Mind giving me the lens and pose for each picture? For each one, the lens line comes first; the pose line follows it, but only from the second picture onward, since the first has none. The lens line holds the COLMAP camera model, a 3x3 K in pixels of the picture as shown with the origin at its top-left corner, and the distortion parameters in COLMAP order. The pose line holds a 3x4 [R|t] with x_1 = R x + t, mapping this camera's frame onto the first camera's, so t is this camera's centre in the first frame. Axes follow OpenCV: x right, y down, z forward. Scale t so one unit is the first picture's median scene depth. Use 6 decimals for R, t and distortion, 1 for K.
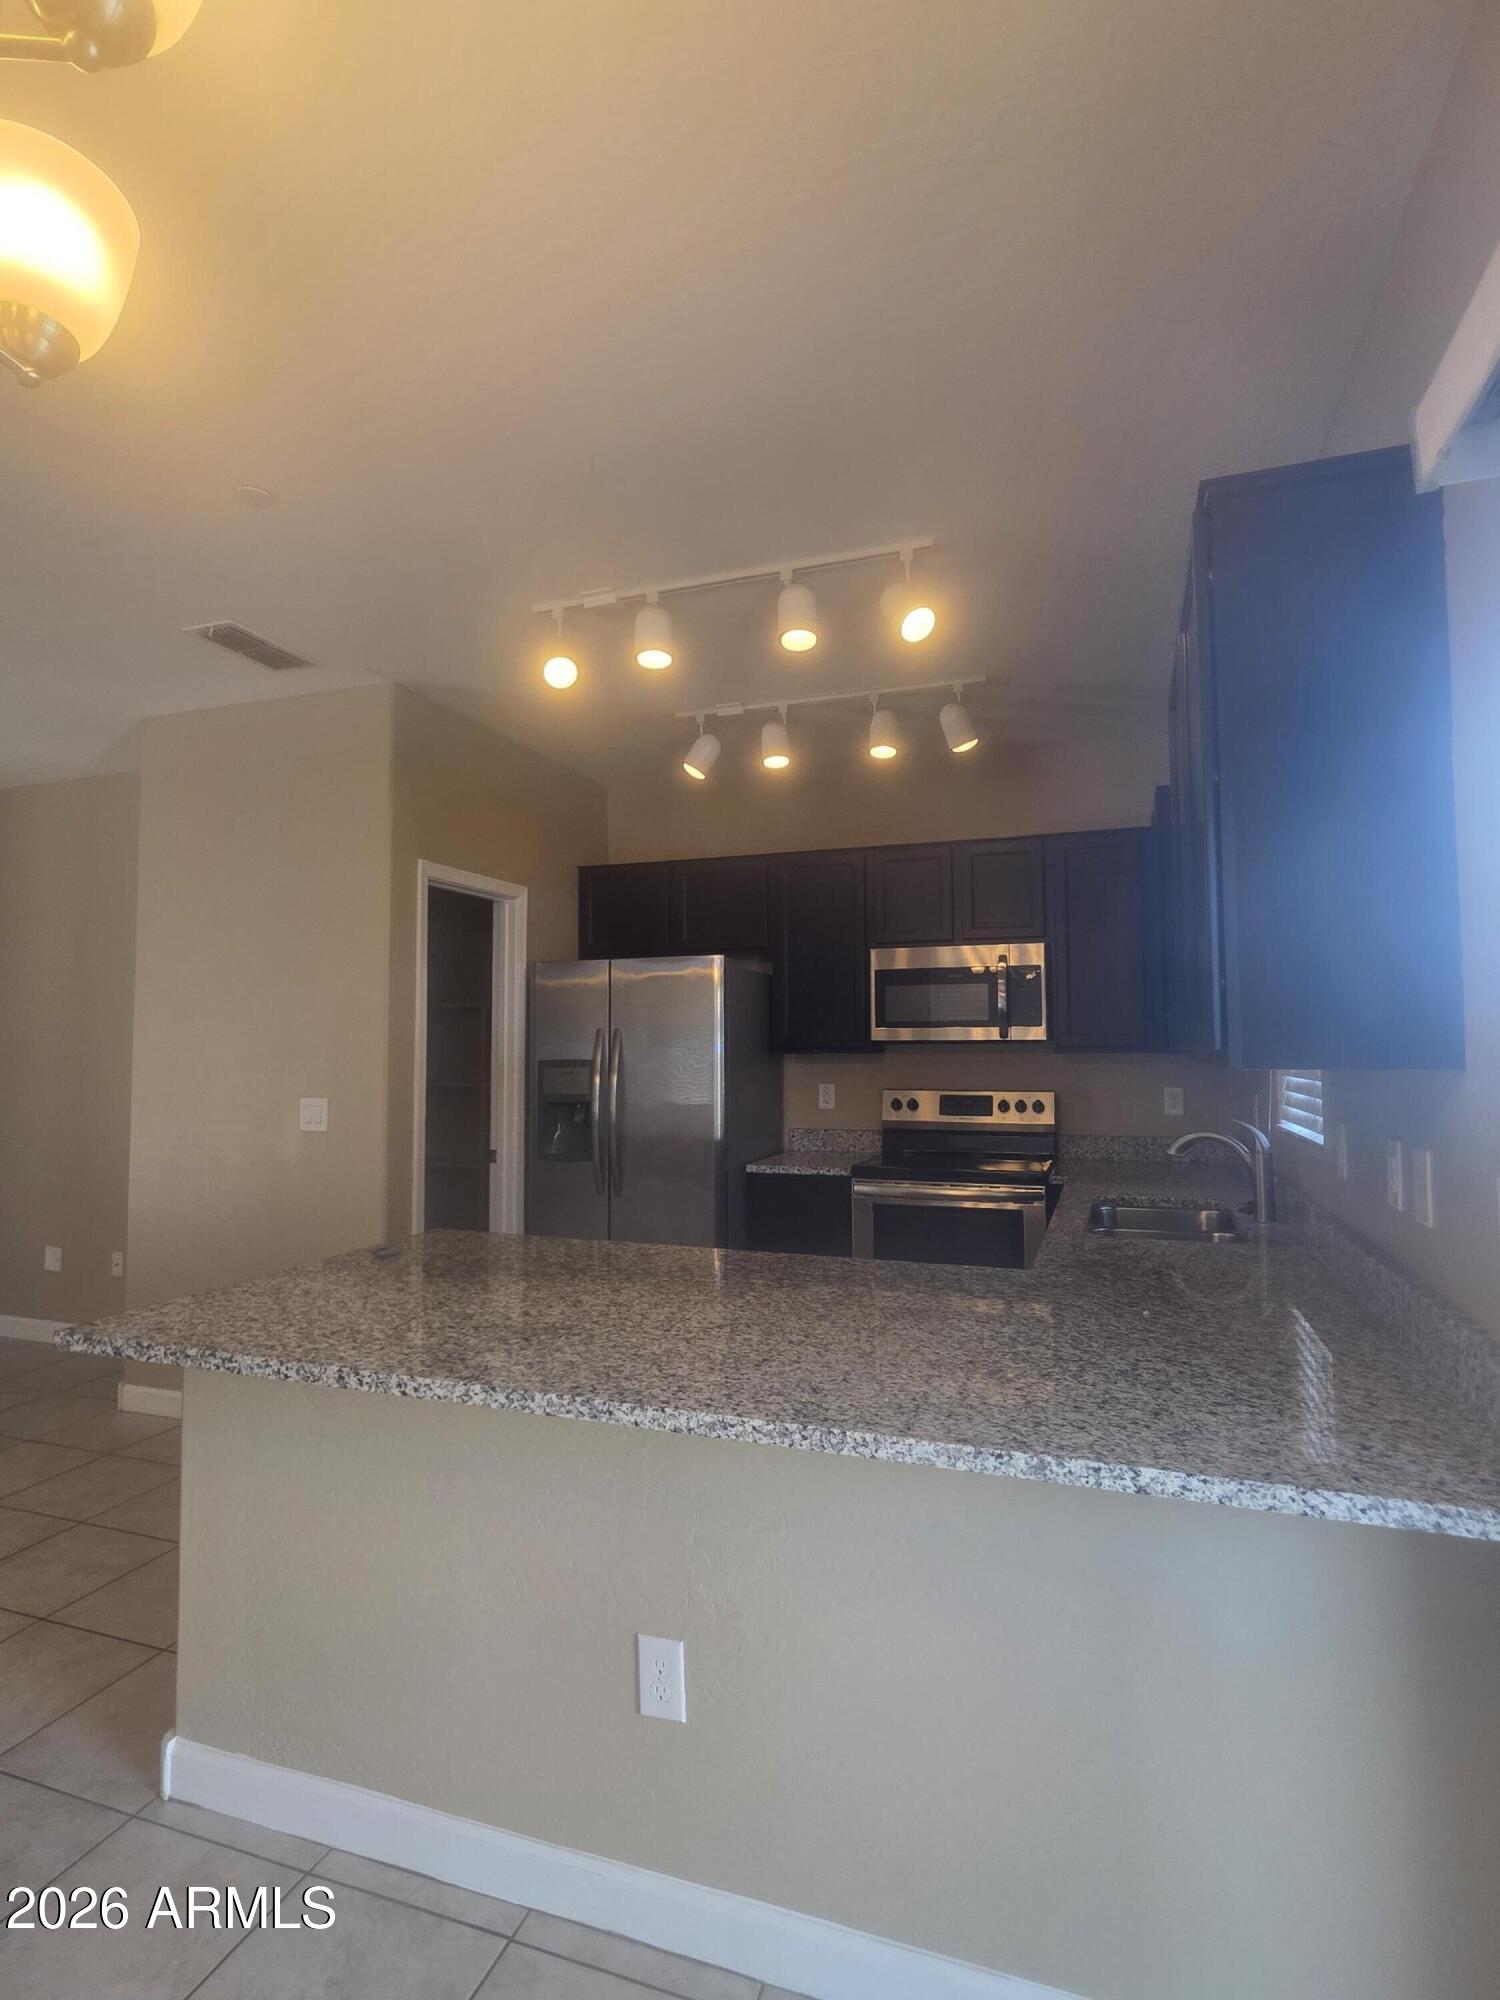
lens RADIAL K [[1016.3, 0, 742.4], [0, 1016.3, 994.0], [0, 0, 1]] dist [0.005219, 0.000282]
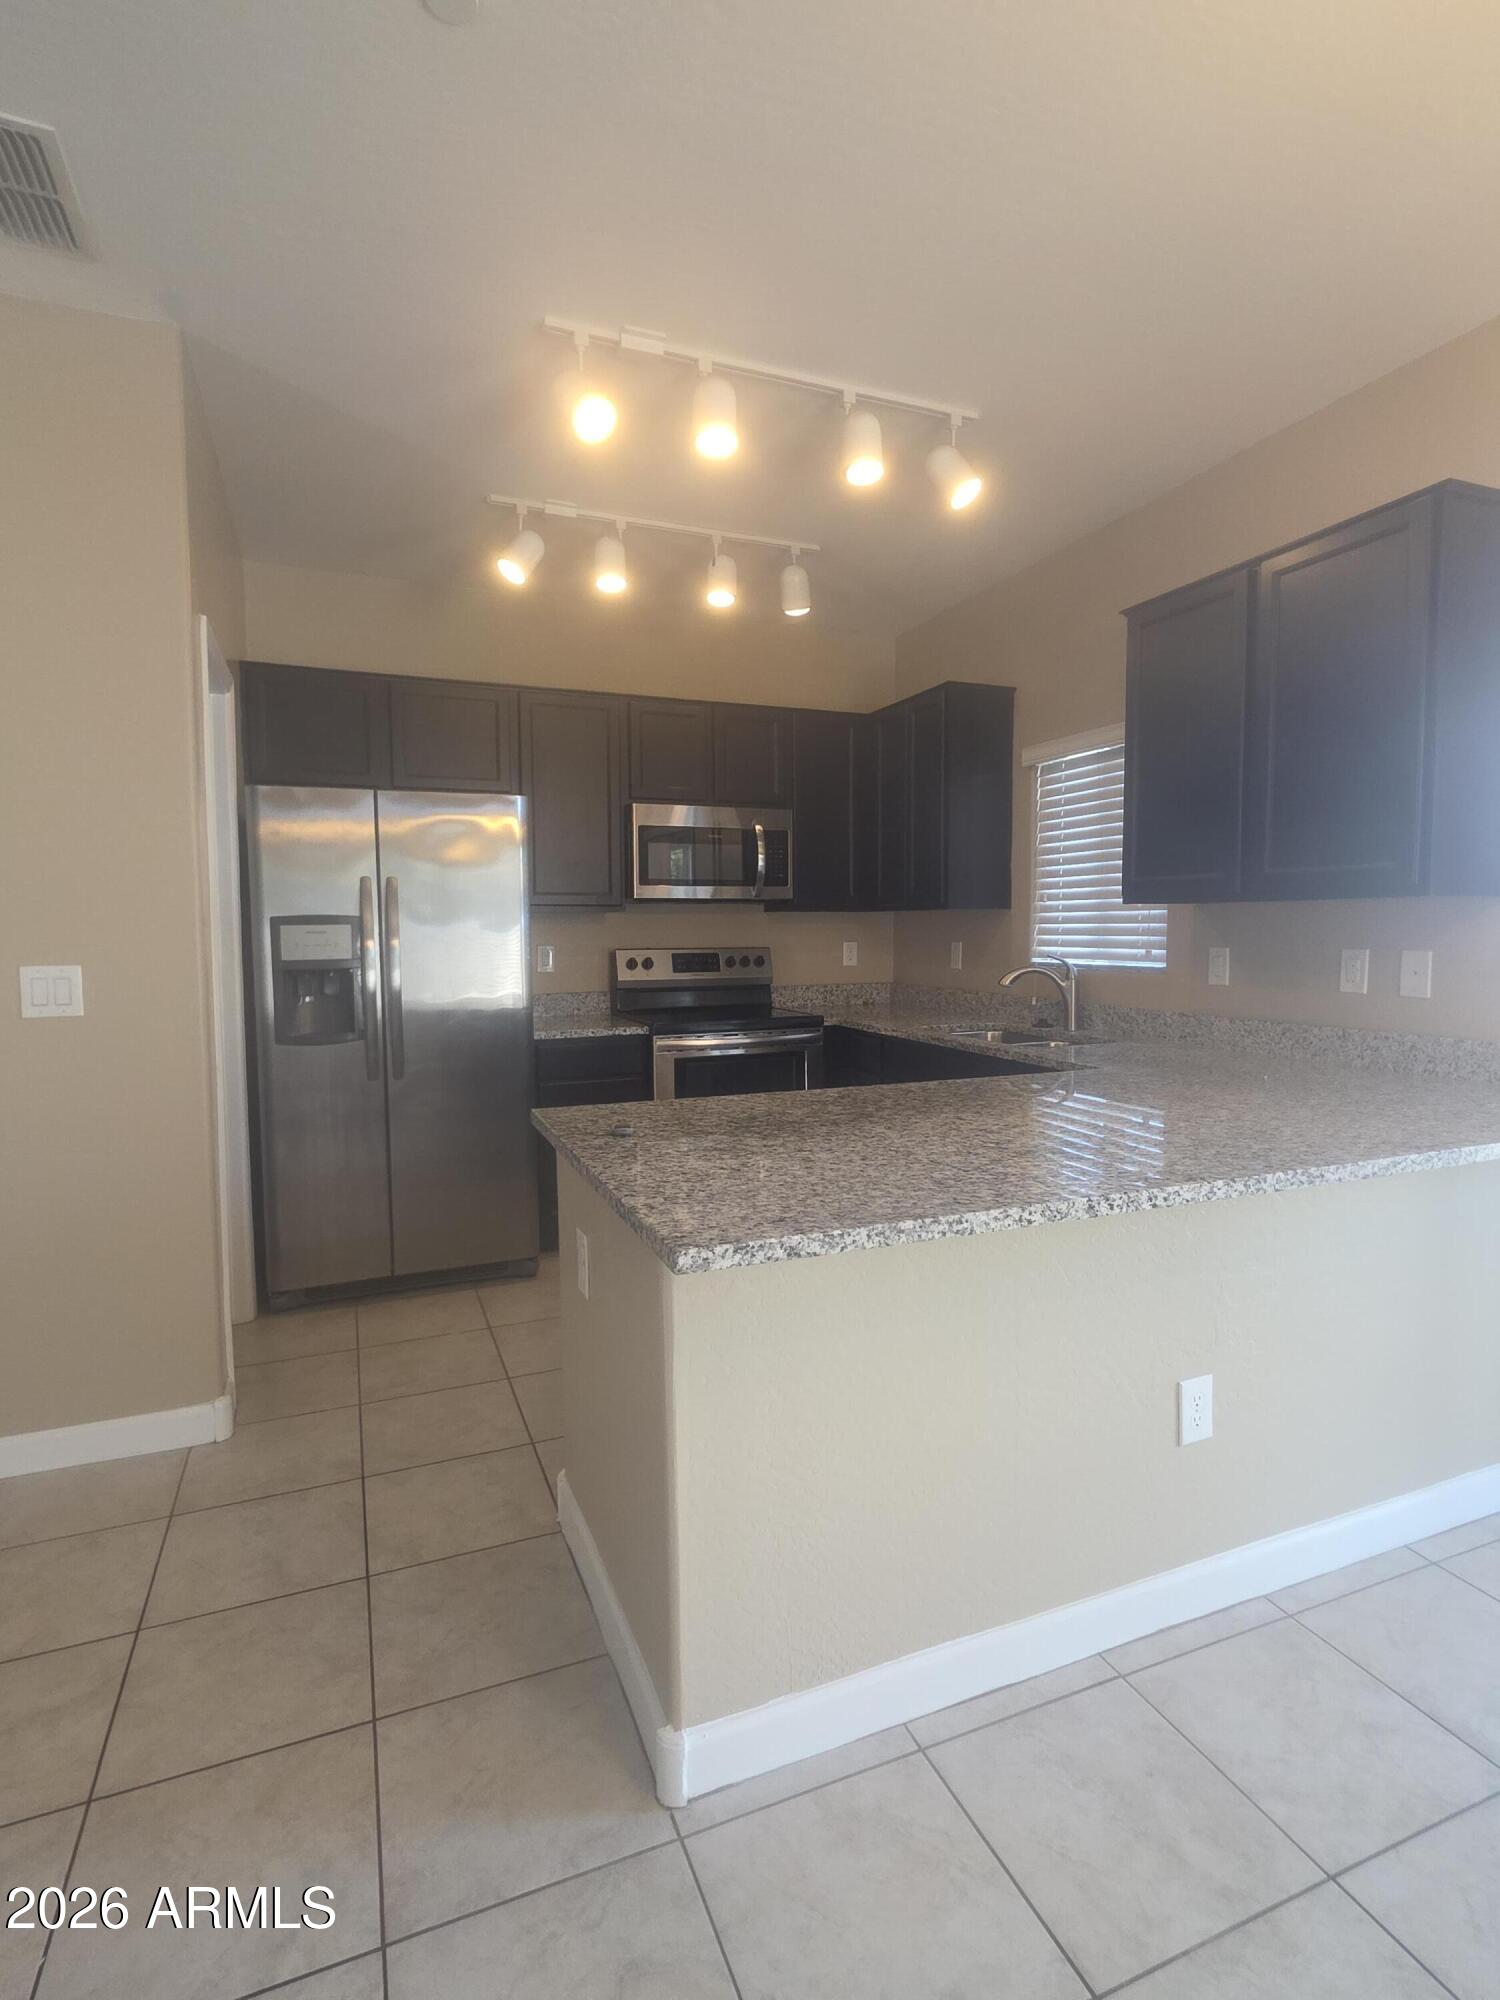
lens RADIAL K [[1016.3, 0, 759.5], [0, 1016.3, 995.2], [0, 0, 1]] dist [0.005219, 0.000282]
pose [[0.742216, -0.045940, 0.668584, -0.786757], [-0.031934, 0.994090, 0.103756, 0.059540], [-0.669400, -0.098360, 0.736362, 0.336861]]
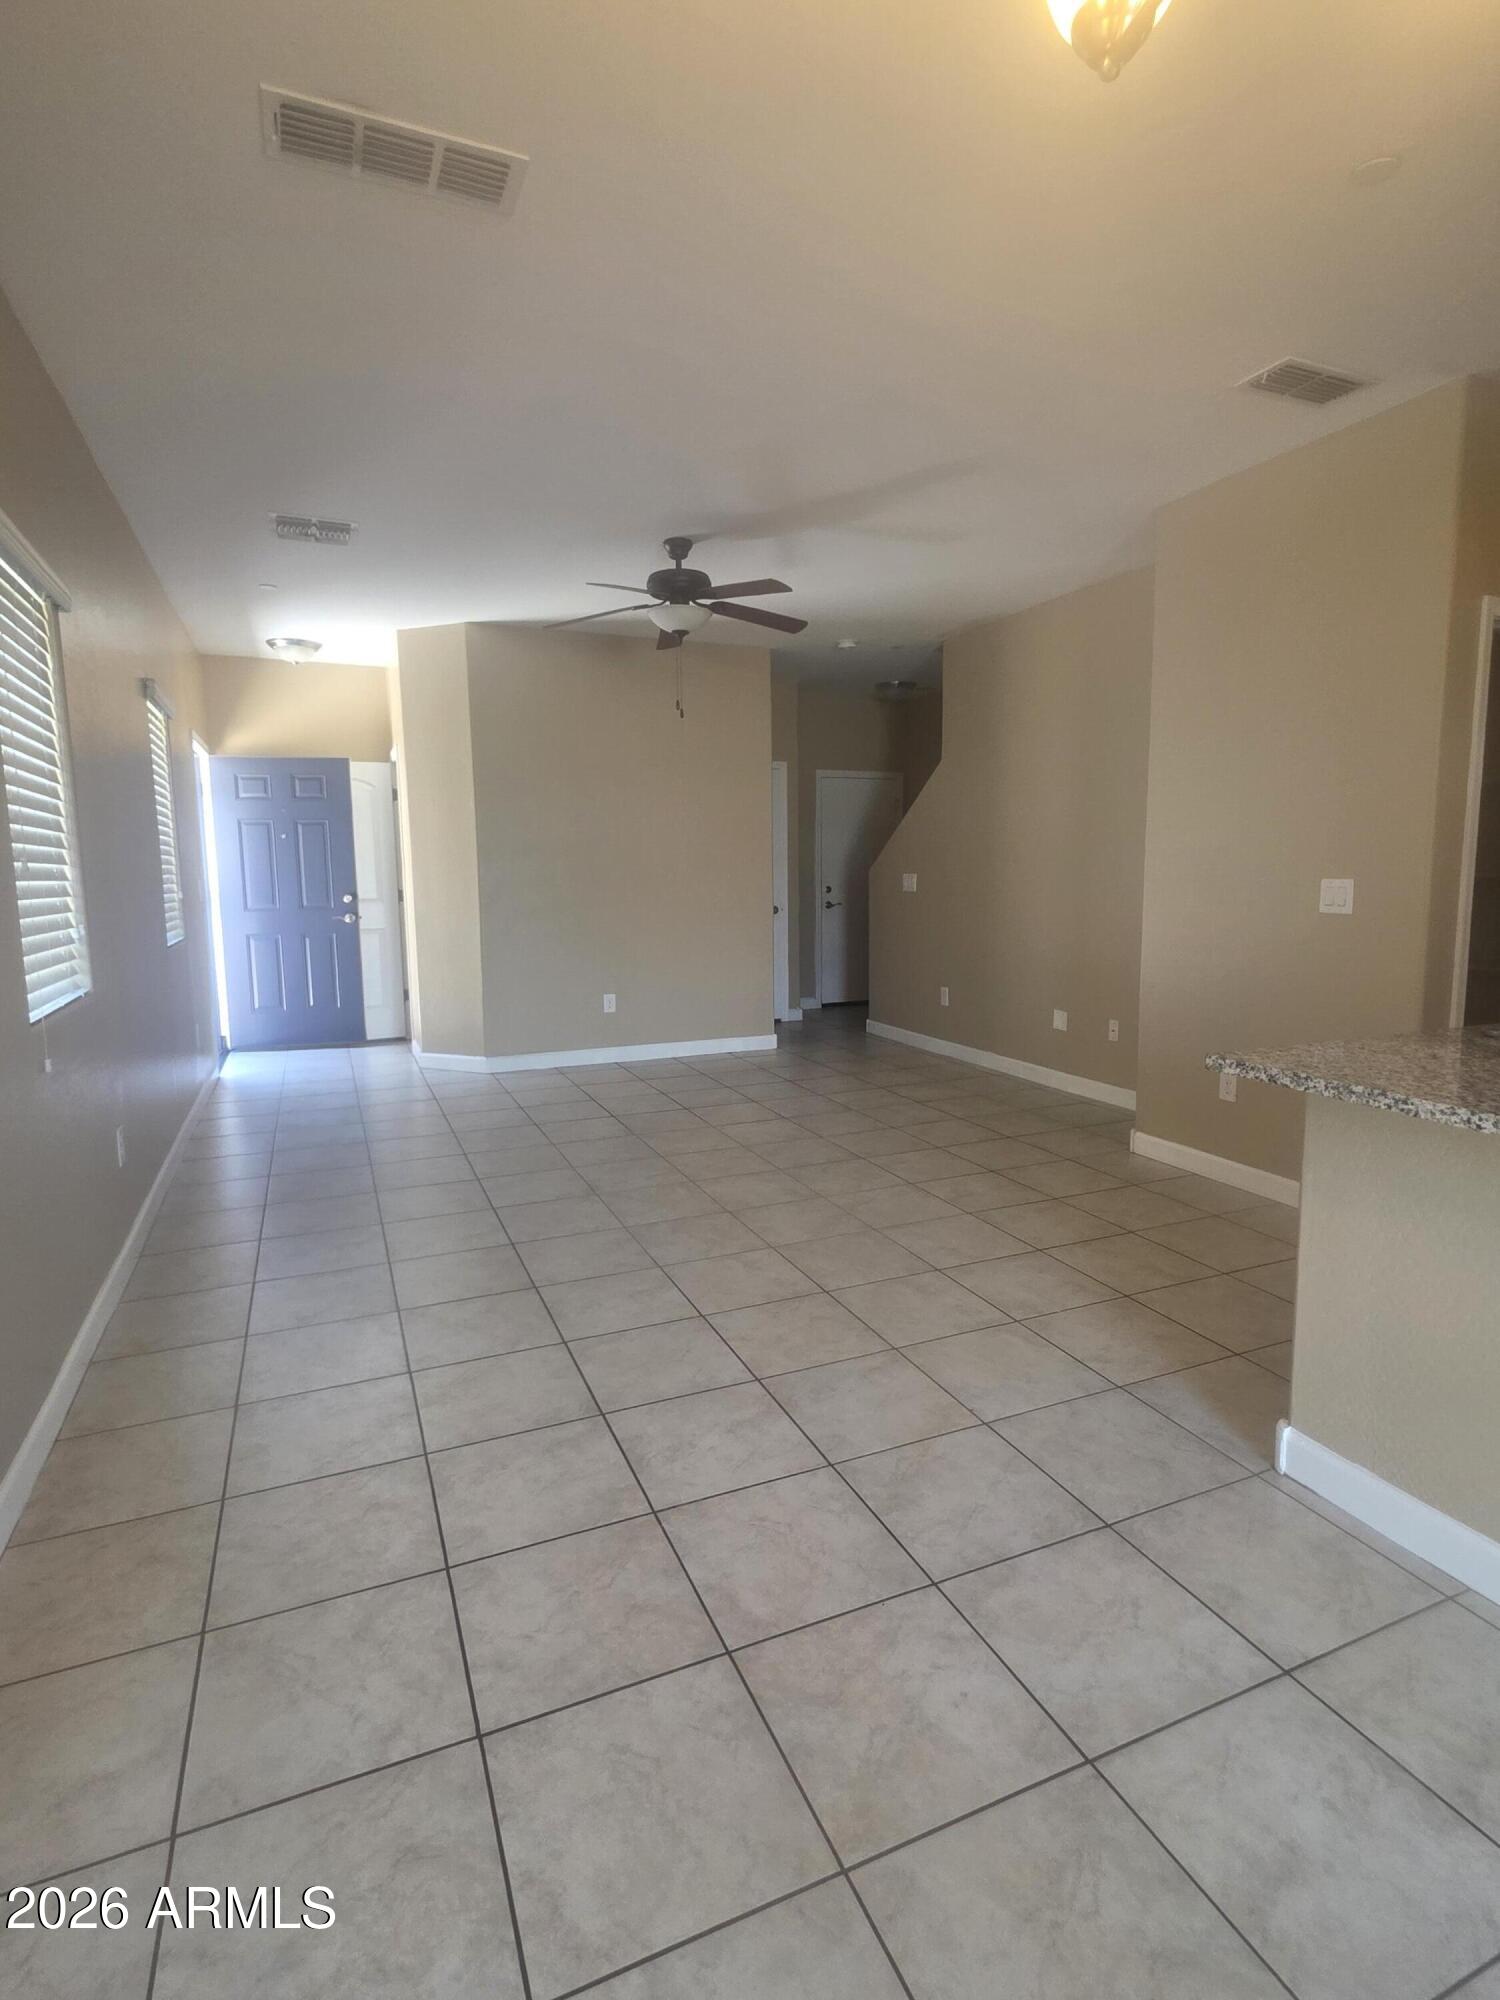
lens RADIAL K [[1016.3, 0, 760.2], [0, 1016.3, 989.4], [0, 0, 1]] dist [0.005219, 0.000282]
pose [[0.691731, 0.087924, -0.716783, -0.155267], [0.042249, 0.985933, 0.161712, 0.040928], [0.720918, -0.142145, 0.678286, -0.079971]]
